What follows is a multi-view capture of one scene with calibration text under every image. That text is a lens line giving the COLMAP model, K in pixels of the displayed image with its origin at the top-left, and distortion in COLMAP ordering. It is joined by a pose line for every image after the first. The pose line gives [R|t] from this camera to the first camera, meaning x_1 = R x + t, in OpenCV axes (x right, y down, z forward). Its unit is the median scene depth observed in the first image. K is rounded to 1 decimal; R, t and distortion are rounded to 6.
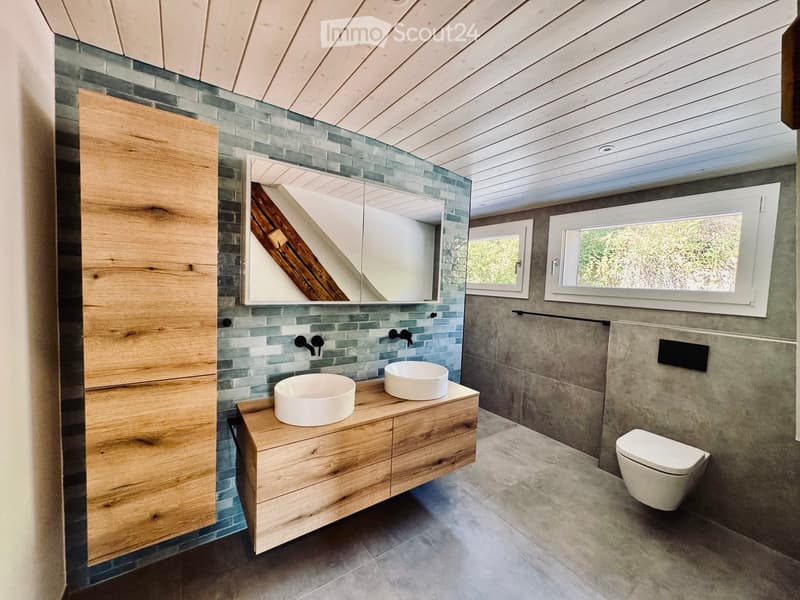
lens RADIAL K [[319.6, 0, 398.3], [0, 319.6, 300.8], [0, 0, 1]] dist [-0.000690, -0.000205]
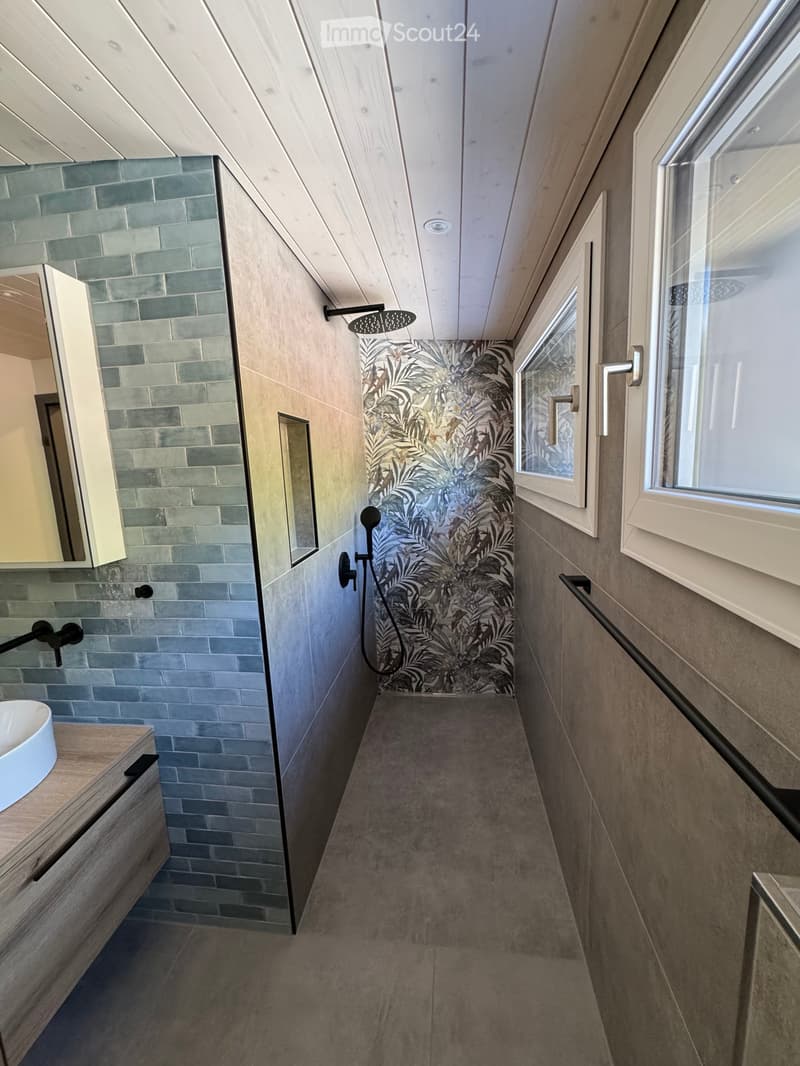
lens RADIAL K [[425.8, 0, 396.8], [0, 425.8, 533.4], [0, 0, 1]] dist [-0.000690, -0.000205]
pose [[0.739297, 0.031107, -0.672661, 0.903973], [0.034629, 0.995854, 0.084113, -0.075535], [0.672489, -0.085478, 0.735155, 1.132292]]
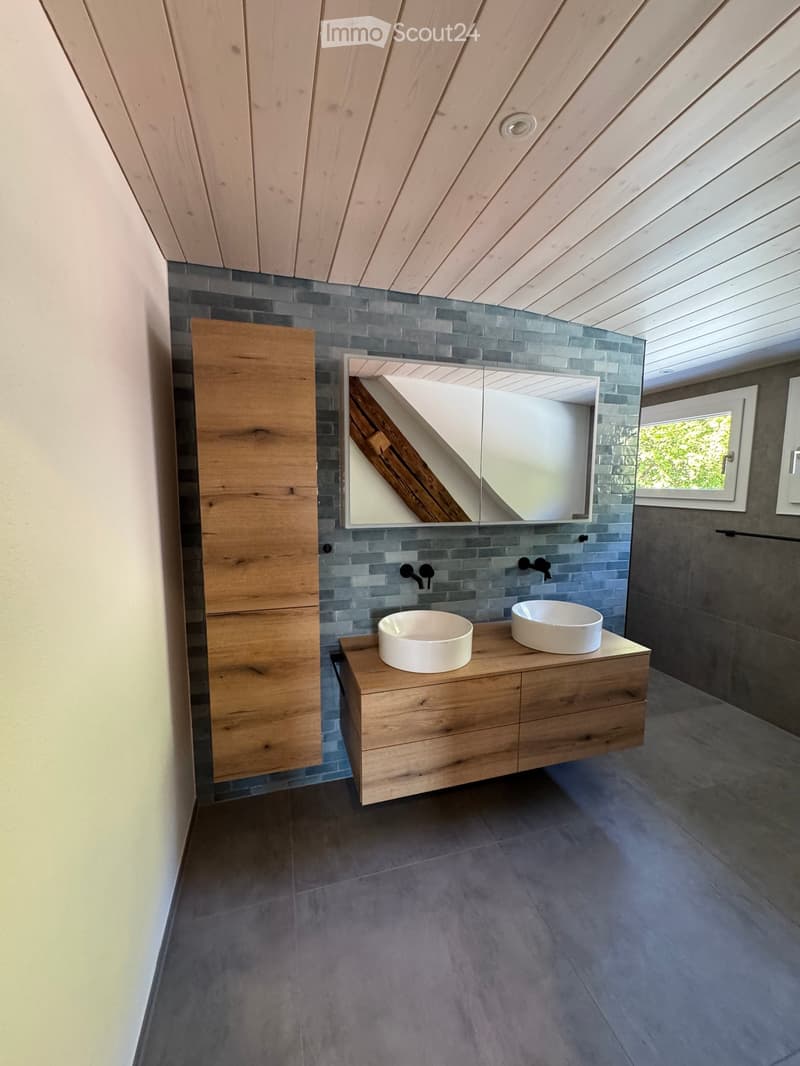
lens RADIAL K [[425.8, 0, 398.9], [0, 425.8, 531.9], [0, 0, 1]] dist [-0.000690, -0.000205]
pose [[0.949528, 0.000467, -0.313681, 0.022957], [0.014043, 0.998933, 0.043998, -0.023757], [0.313366, -0.046183, 0.948509, -0.055360]]
